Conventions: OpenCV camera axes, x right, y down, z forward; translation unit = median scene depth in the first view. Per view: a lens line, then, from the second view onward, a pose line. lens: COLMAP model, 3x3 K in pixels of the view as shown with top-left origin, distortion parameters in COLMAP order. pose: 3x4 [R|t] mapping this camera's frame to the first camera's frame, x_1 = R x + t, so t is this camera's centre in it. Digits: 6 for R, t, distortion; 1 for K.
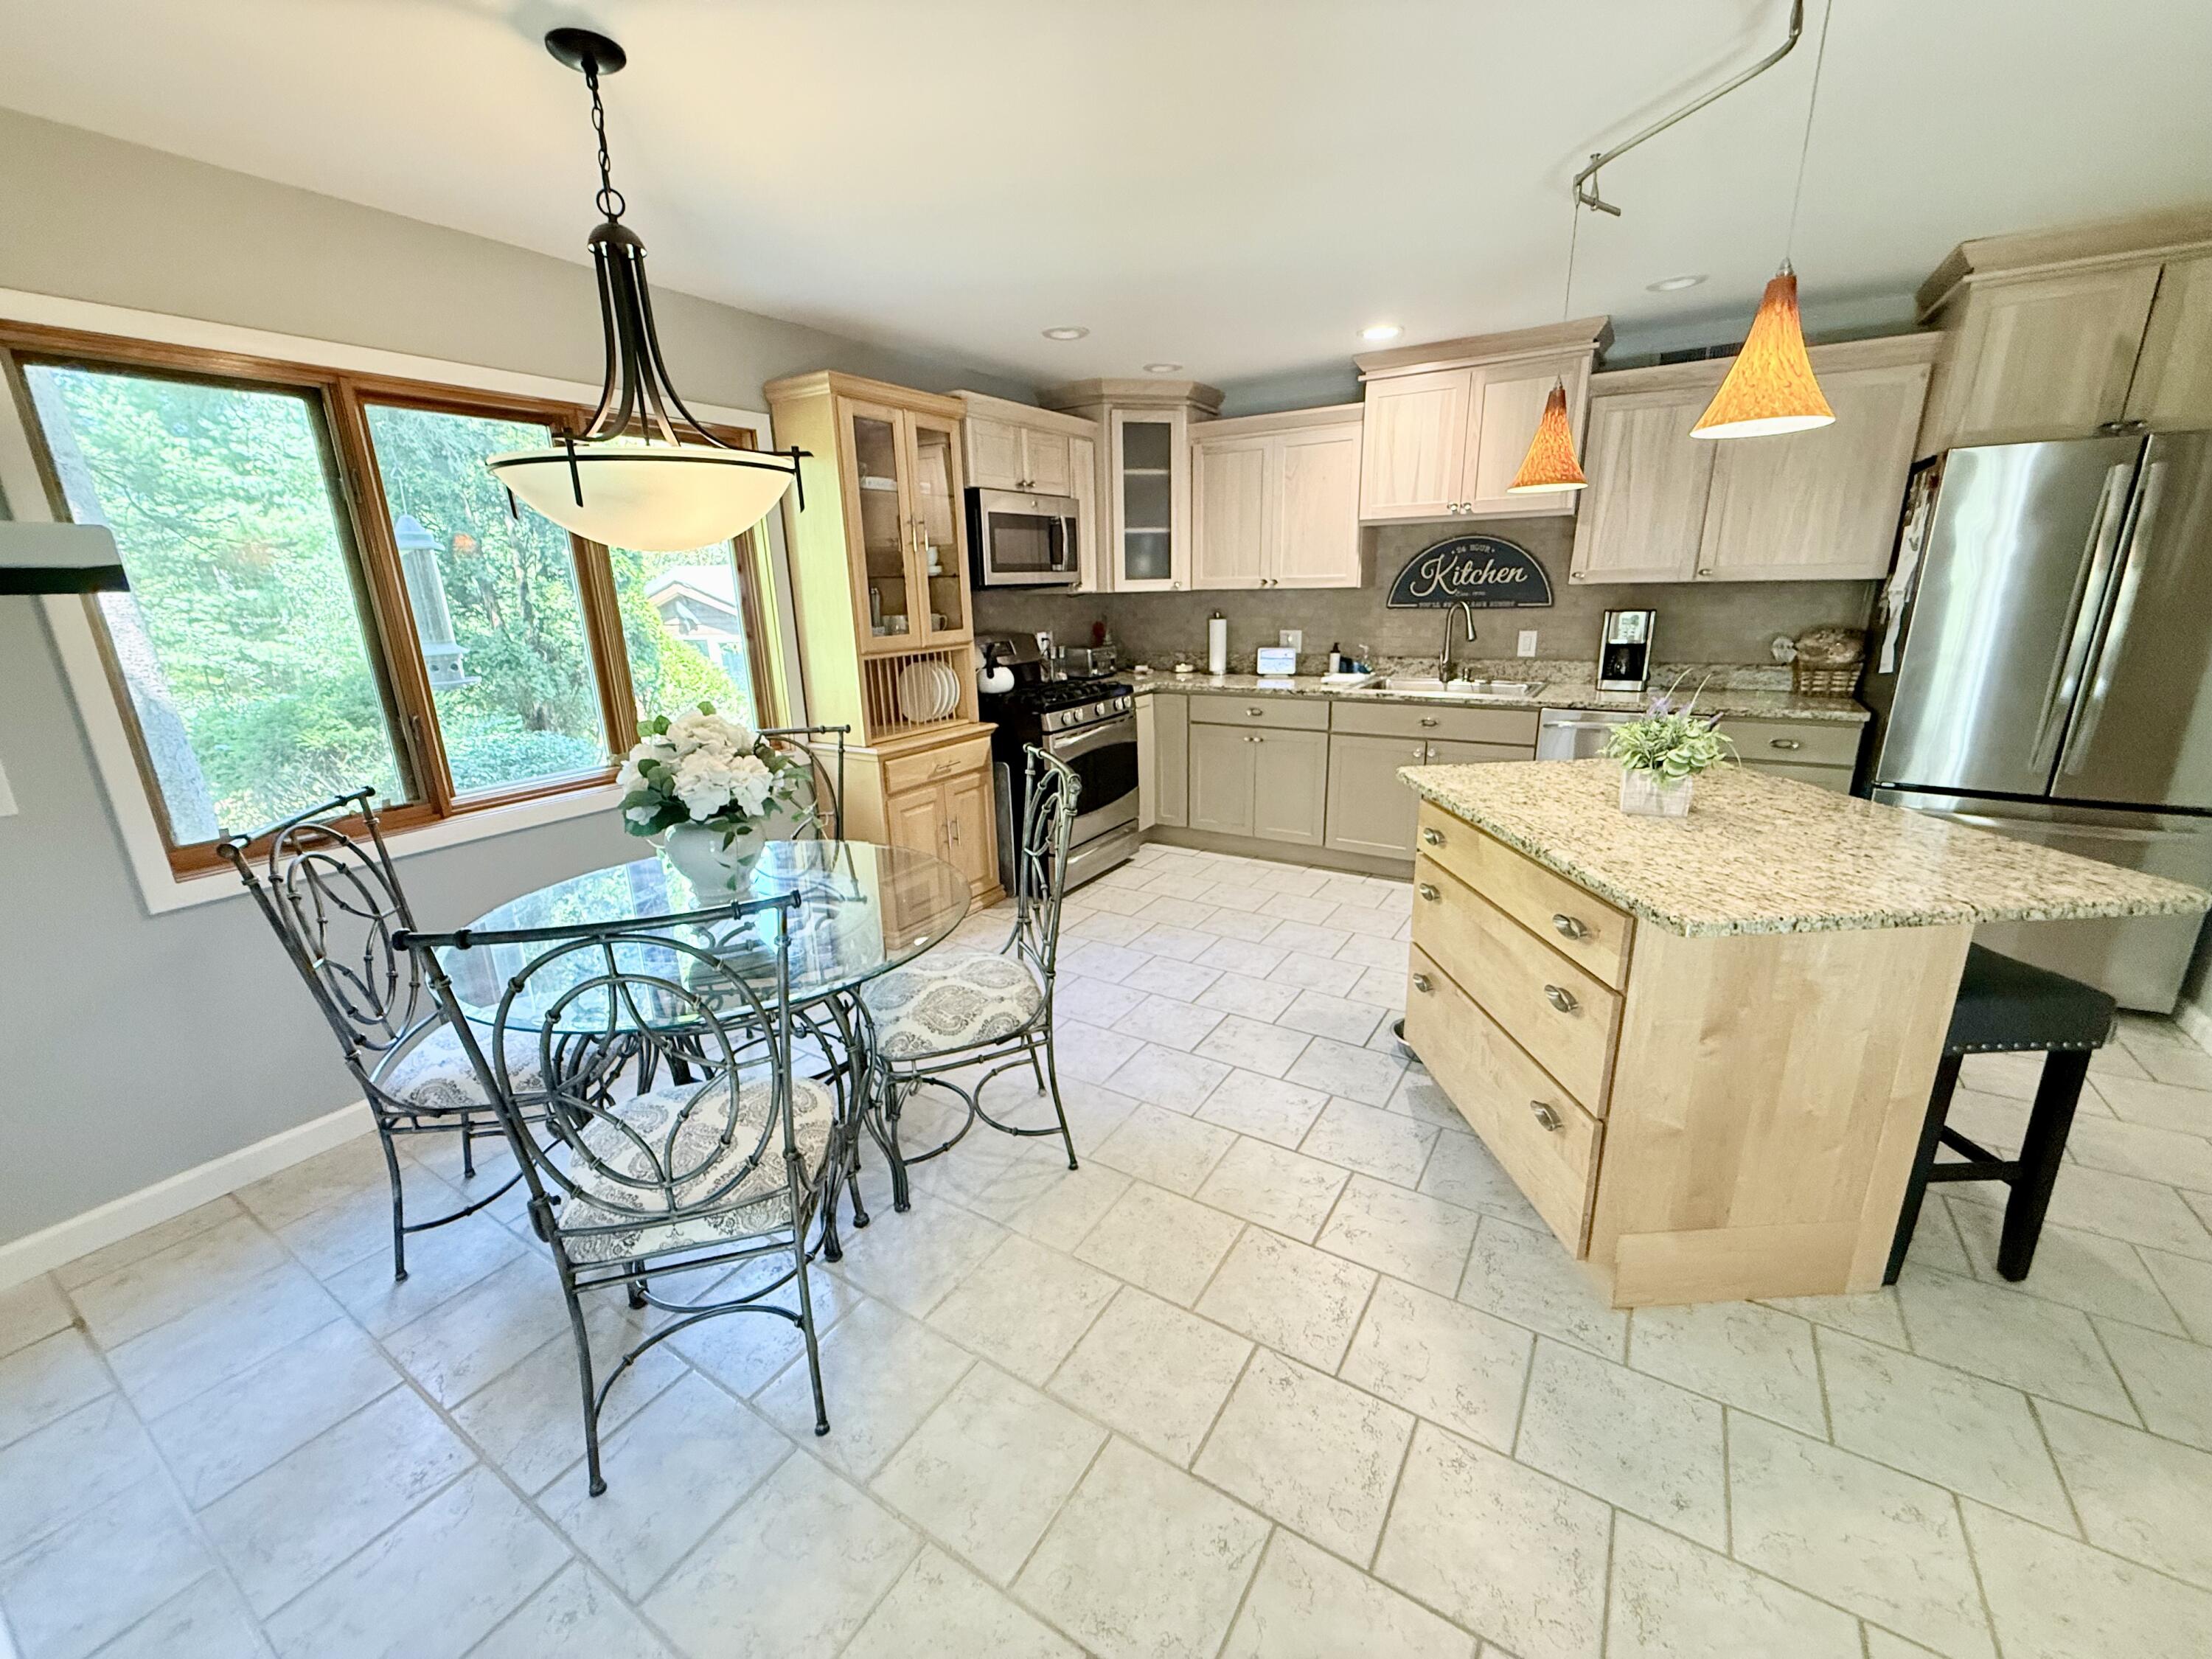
lens RADIAL K [[889.6, 0, 1070.4], [0, 889.6, 820.8], [0, 0, 1]] dist [0.000174, -0.000025]
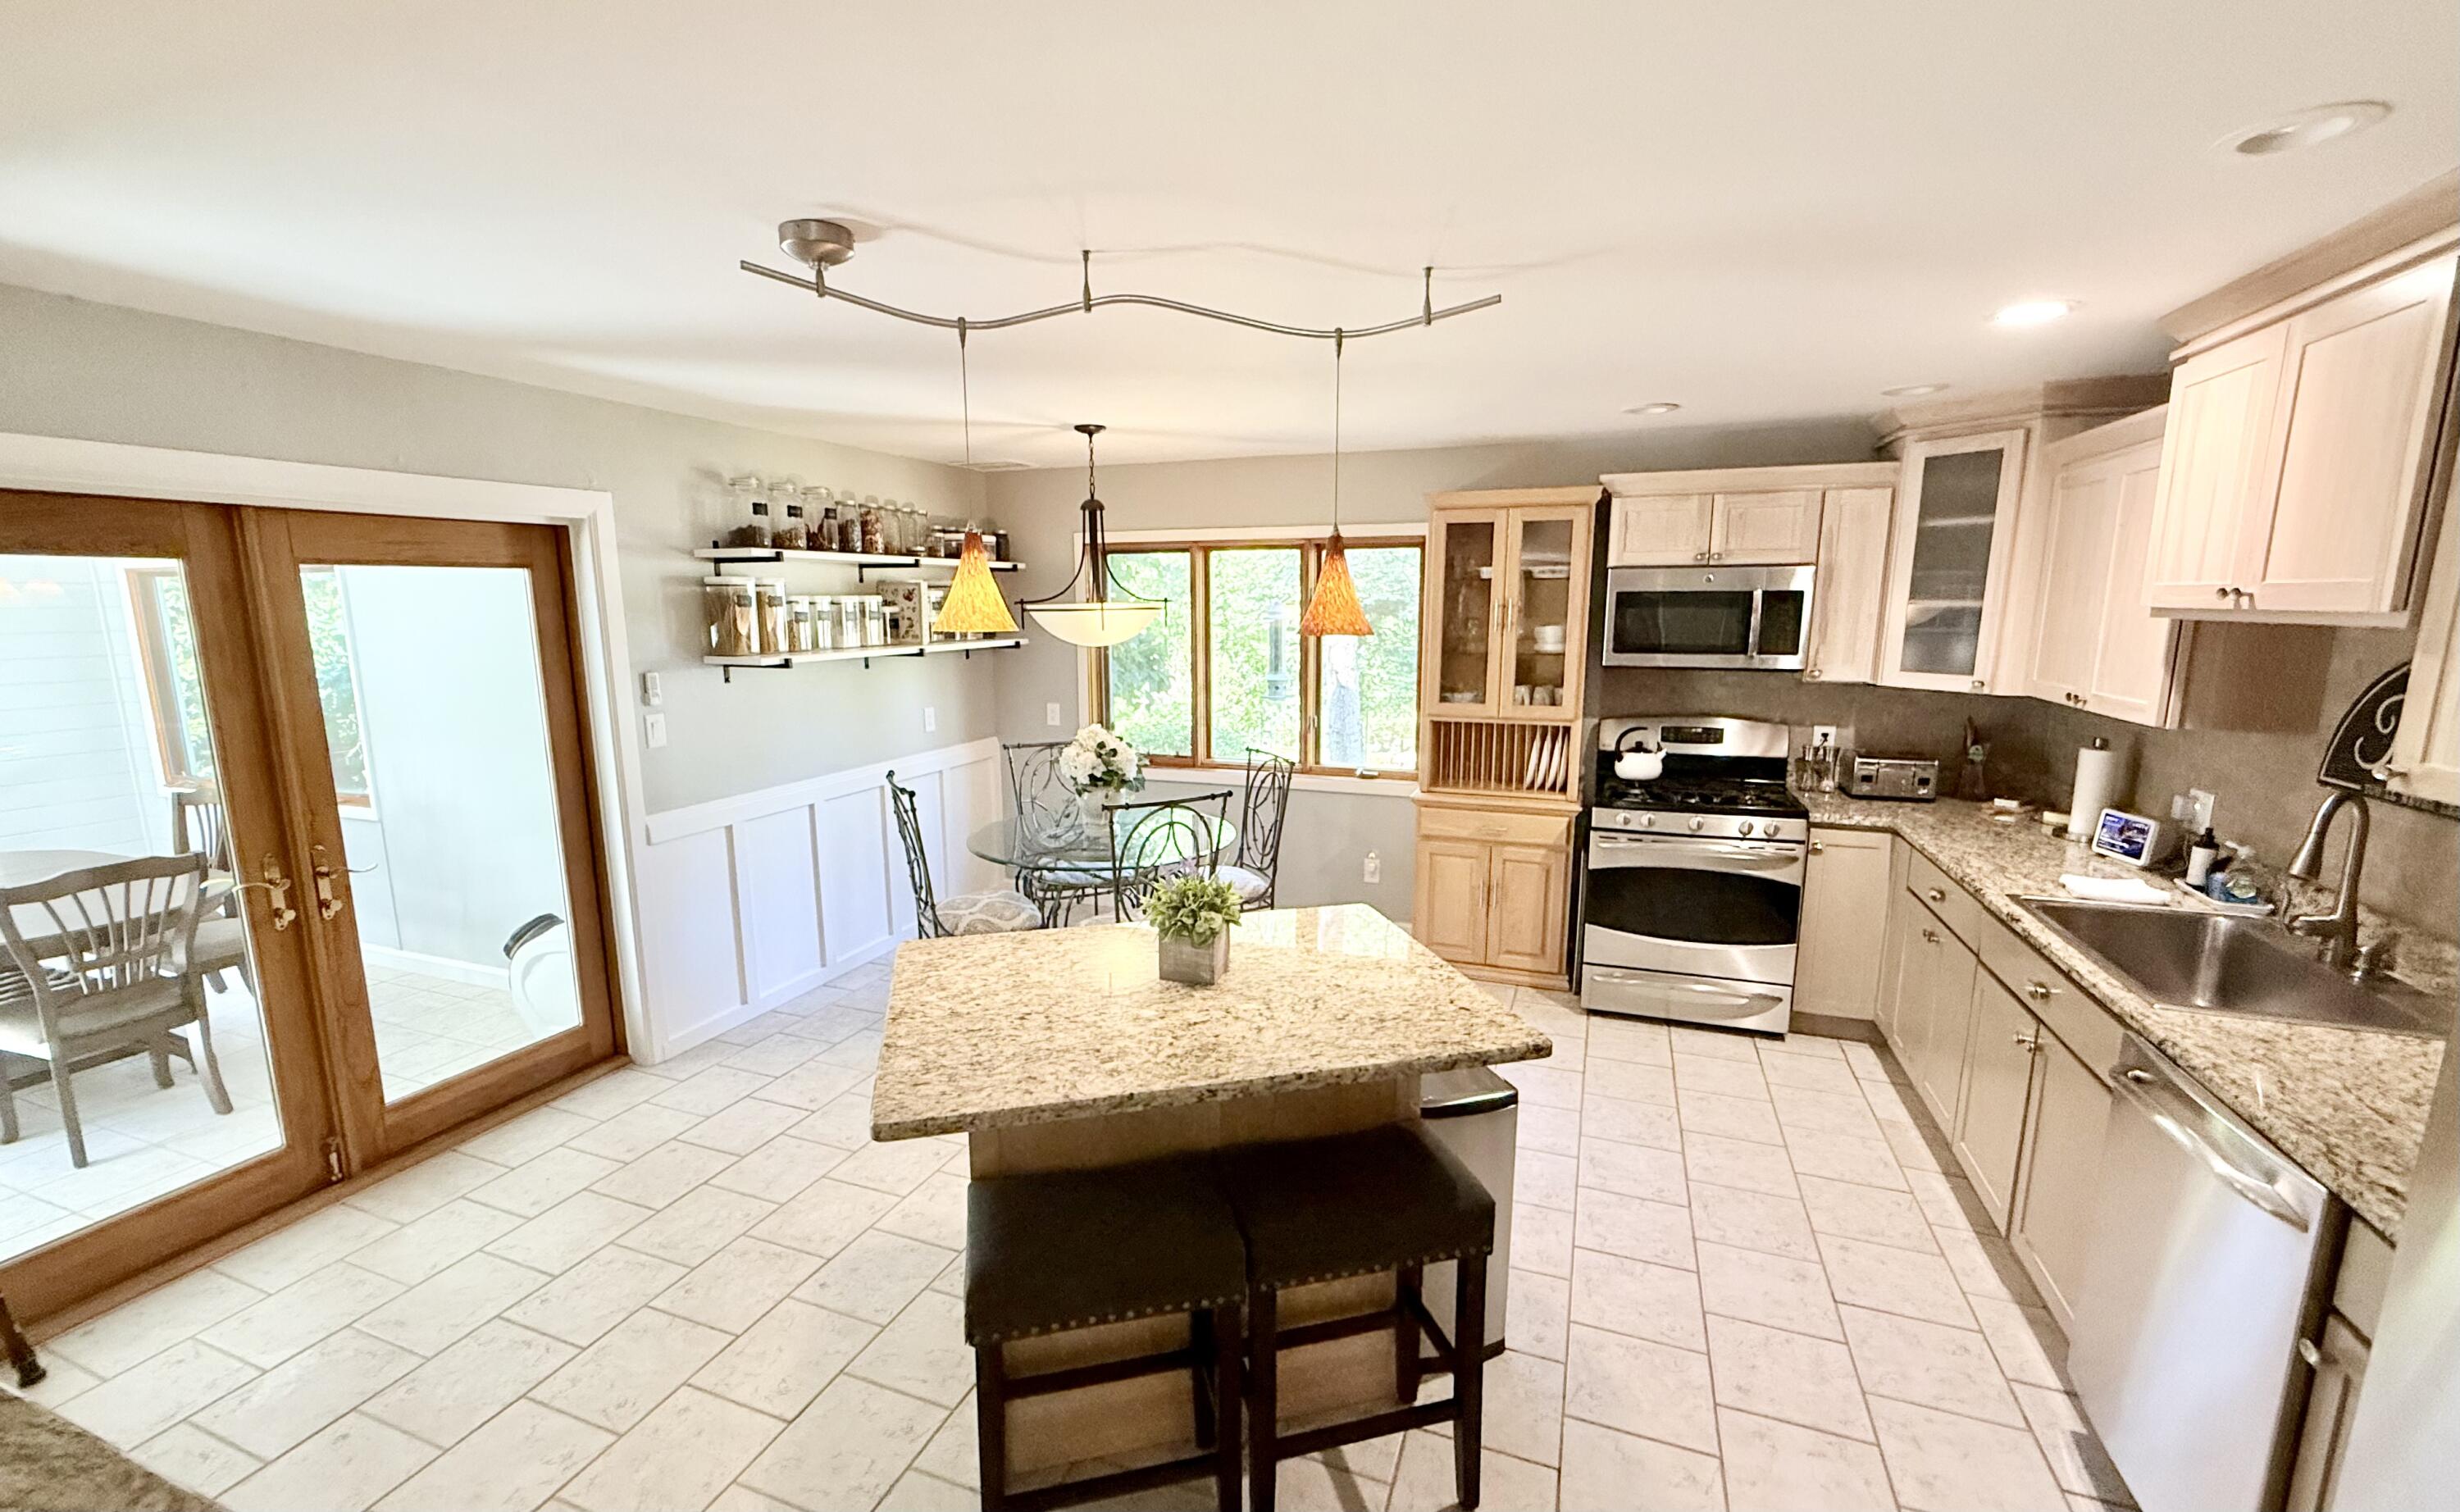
lens RADIAL K [[994.4, 0, 1230.0], [0, 994.4, 756.0], [0, 0, 1]] dist [-0.000031, 0.000027]
pose [[0.215813, 0.176572, -0.960337, 0.870023], [-0.256522, 0.959220, 0.118719, -0.196733], [0.942137, 0.220726, 0.252306, 0.375228]]
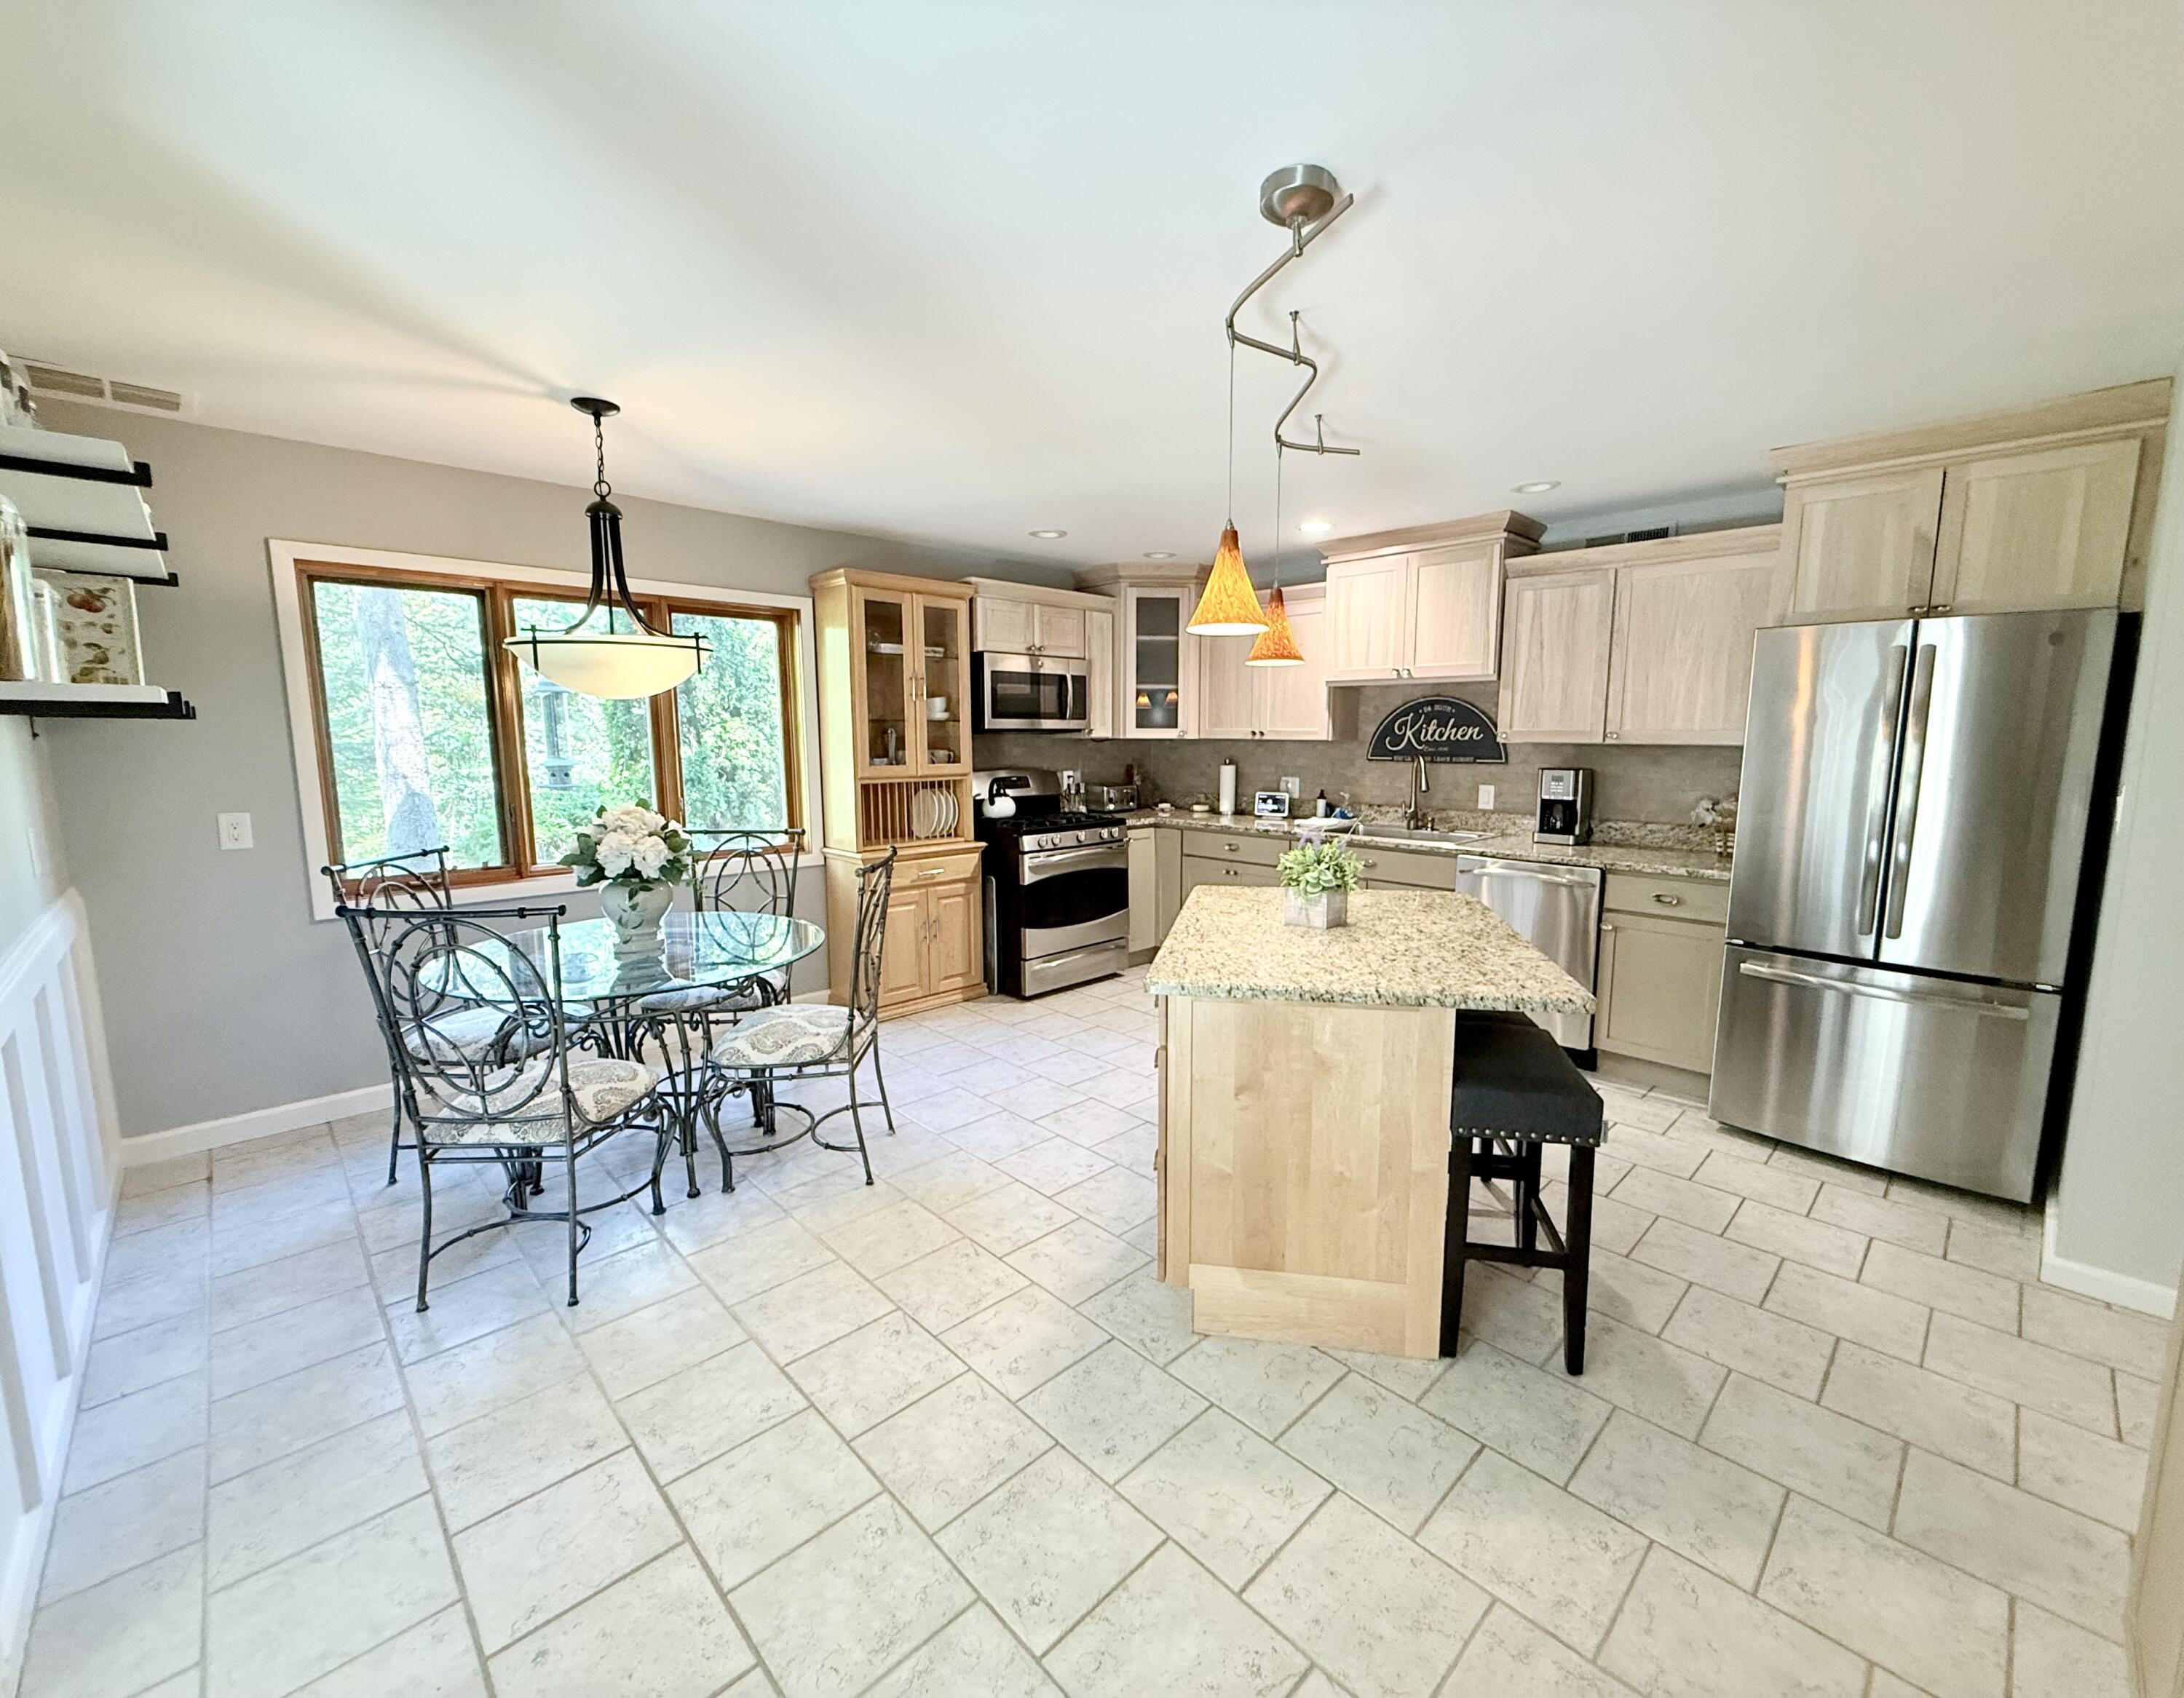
lens RADIAL K [[899.9, 0, 1096.3], [0, 899.9, 834.7], [0, 0, 1]] dist [0.001003, -0.000029]
pose [[0.974747, 0.052707, -0.217002, 0.326953], [-0.083609, 0.987204, -0.135783, 0.031043], [0.207069, 0.150497, 0.966681, -0.130561]]
